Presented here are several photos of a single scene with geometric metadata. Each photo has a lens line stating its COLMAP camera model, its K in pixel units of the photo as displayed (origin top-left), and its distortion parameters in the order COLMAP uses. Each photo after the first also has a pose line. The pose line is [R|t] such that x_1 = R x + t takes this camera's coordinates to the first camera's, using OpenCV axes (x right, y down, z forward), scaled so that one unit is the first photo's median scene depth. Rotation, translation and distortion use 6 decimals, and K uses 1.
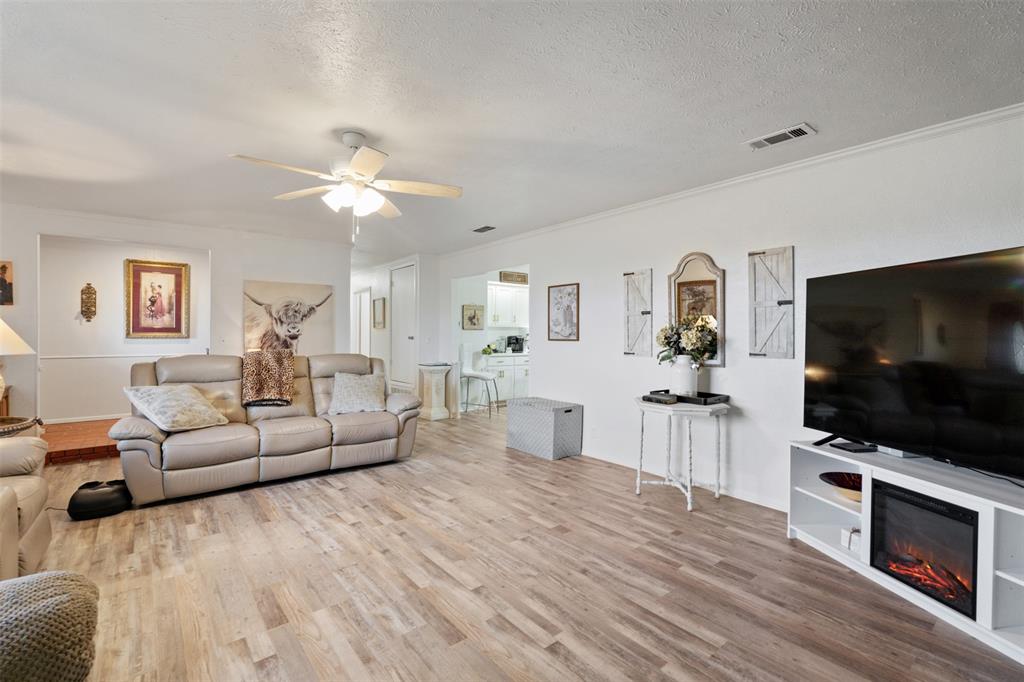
lens RADIAL K [[463.5, 0, 512.0], [0, 463.5, 341.0], [0, 0, 1]] dist [-0.006144, -0.000125]
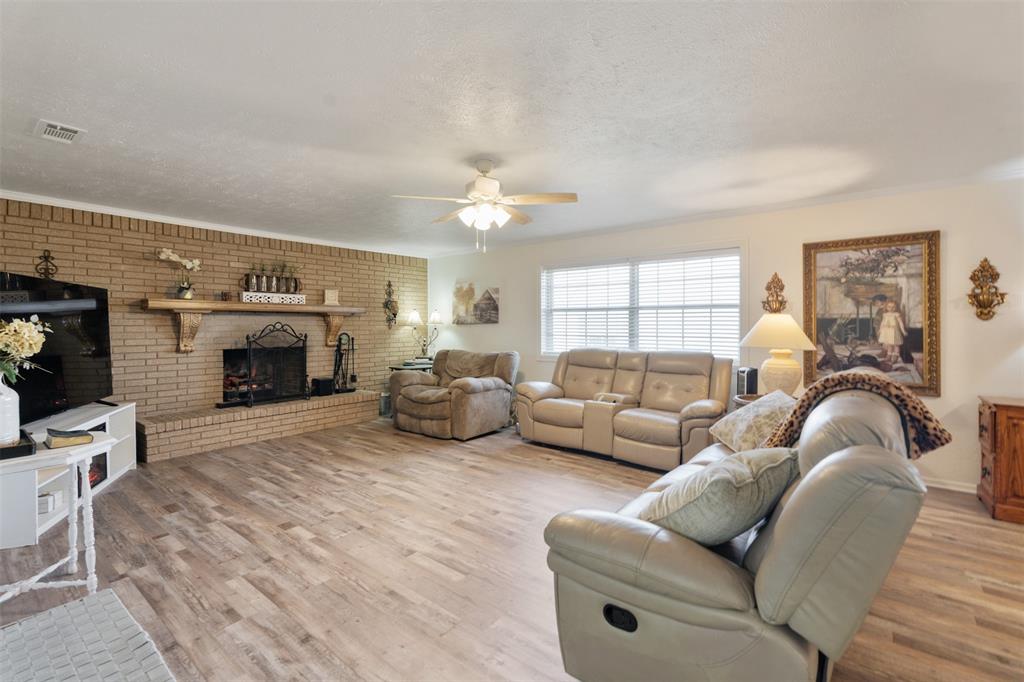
lens RADIAL K [[448.2, 0, 510.6], [0, 448.2, 323.7], [0, 0, 1]] dist [-0.000505, 0.000085]
pose [[-0.975424, -0.004524, -0.220289, -0.157414], [-0.006424, 0.999948, 0.007908, -0.046047], [0.220241, 0.009129, -0.975403, 2.153460]]
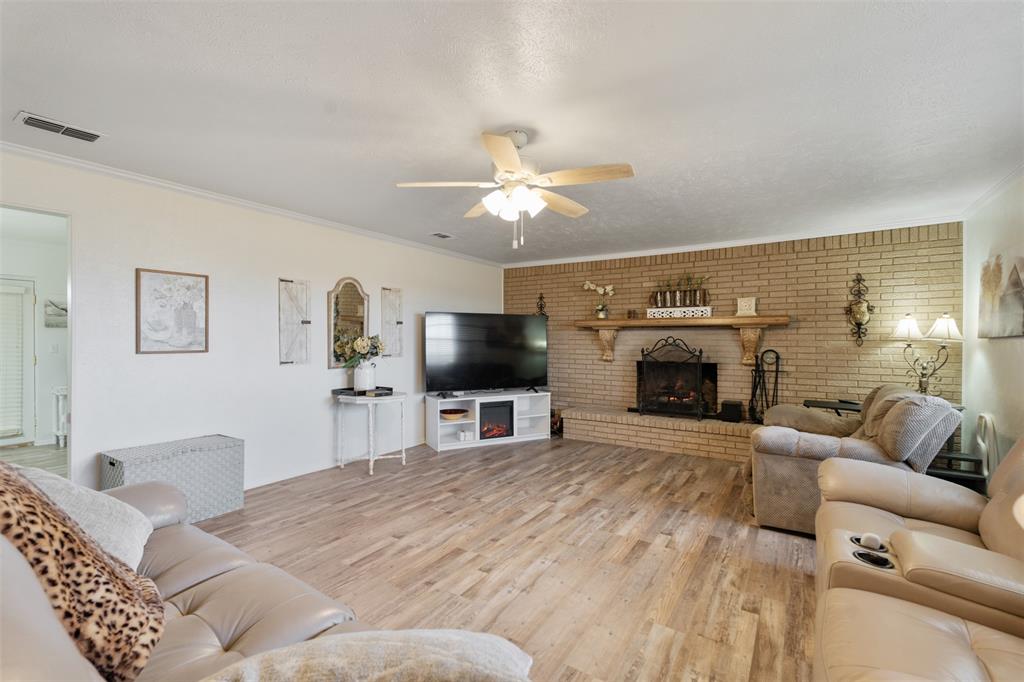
lens RADIAL K [[450.5, 0, 512.0], [0, 450.5, 341.0], [0, 0, 1]] dist [-0.001189, 0.000056]
pose [[-0.313998, -0.009380, 0.949377, -1.229848], [0.007442, 0.999896, 0.012340, -0.040911], [-0.949394, 0.010940, -0.313896, 1.305276]]
